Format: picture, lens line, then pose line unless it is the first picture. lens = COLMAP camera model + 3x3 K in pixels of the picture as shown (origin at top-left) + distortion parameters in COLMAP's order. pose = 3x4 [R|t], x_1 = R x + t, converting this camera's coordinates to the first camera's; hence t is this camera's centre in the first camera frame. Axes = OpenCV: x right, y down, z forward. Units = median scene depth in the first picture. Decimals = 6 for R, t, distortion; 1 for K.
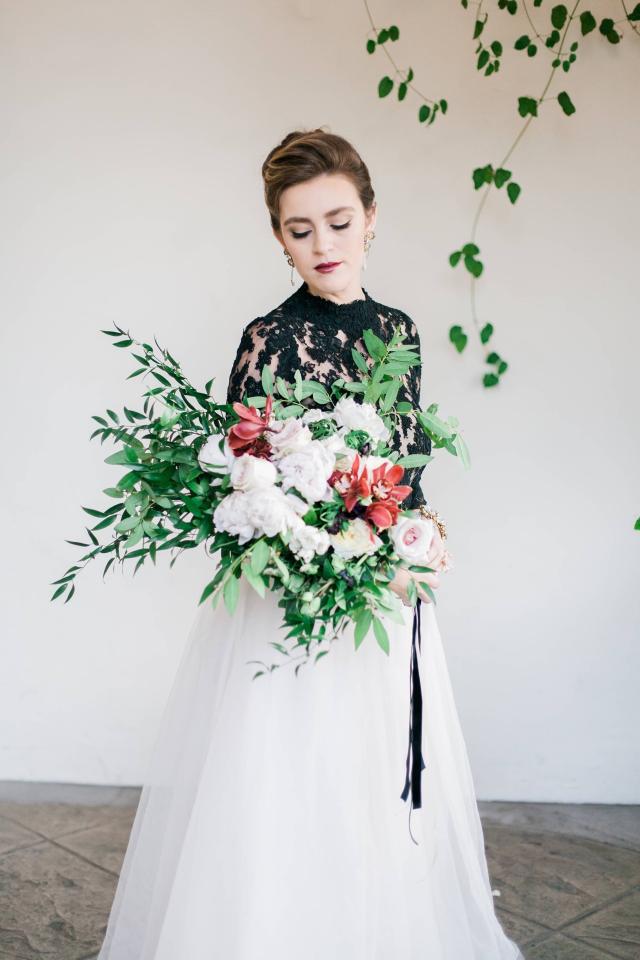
lens RADIAL K [[1463.7, 0, 320.0], [0, 1463.7, 480.0], [0, 0, 1]] dist [0.028375, -0.143874]
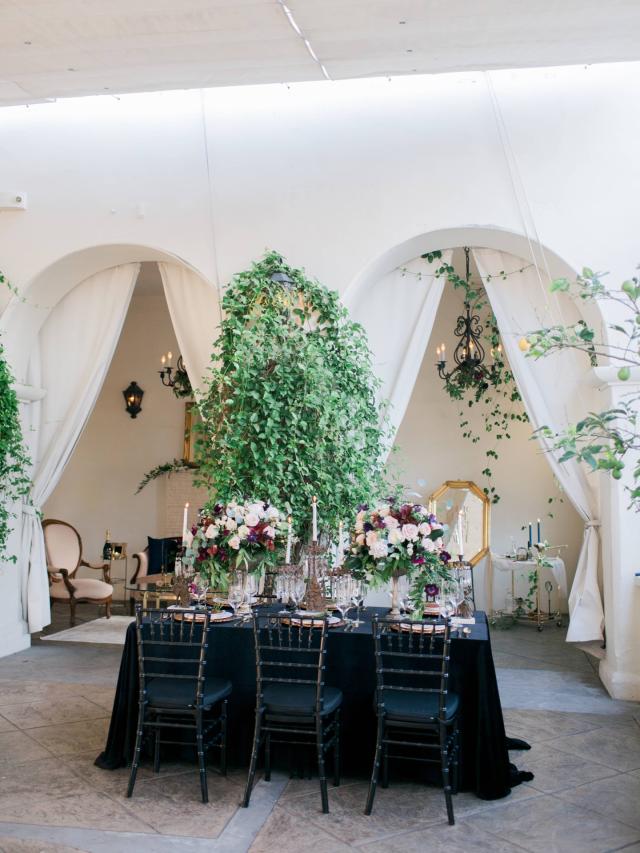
lens RADIAL K [[960.2, 0, 320.0], [0, 960.2, 426.5], [0, 0, 1]] dist [-0.001370, -0.001441]
pose [[0.988071, -0.036985, -0.149493, 0.045200], [0.010459, 0.984607, -0.174469, 0.201955], [0.153645, 0.170824, 0.973248, -1.835020]]
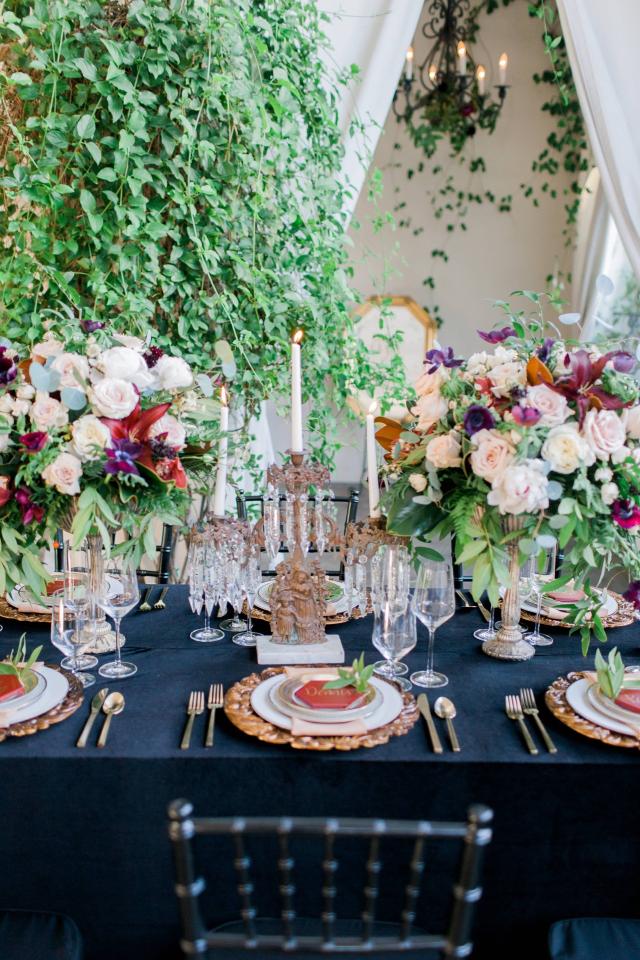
lens RADIAL K [[957.7, 0, 320.0], [0, 957.7, 480.0], [0, 0, 1]] dist [0.010114, -0.000435]
pose [[0.998749, -0.029461, 0.040416, -0.200729], [0.026584, 0.997195, 0.069961, 0.095695], [-0.042364, -0.068799, 0.996731, -0.878639]]
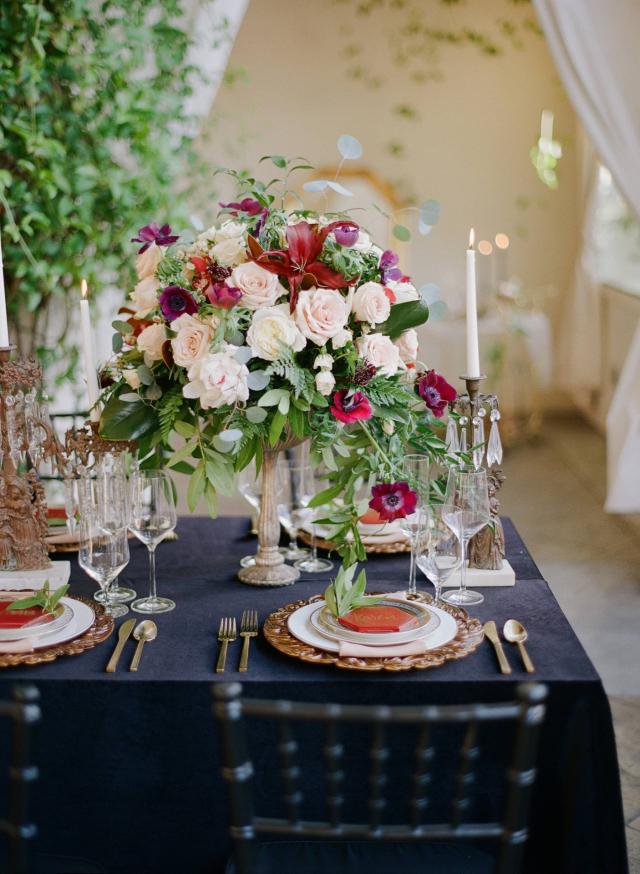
lens RADIAL K [[1340.2, 0, 320.0], [0, 1340.2, 437.0], [0, 0, 1]] dist [-0.121404, -0.057135]
pose [[0.998731, -0.049247, 0.010558, -0.050336], [0.048314, 0.995977, 0.075466, 0.118344], [-0.014232, -0.074861, 0.997092, -0.991525]]
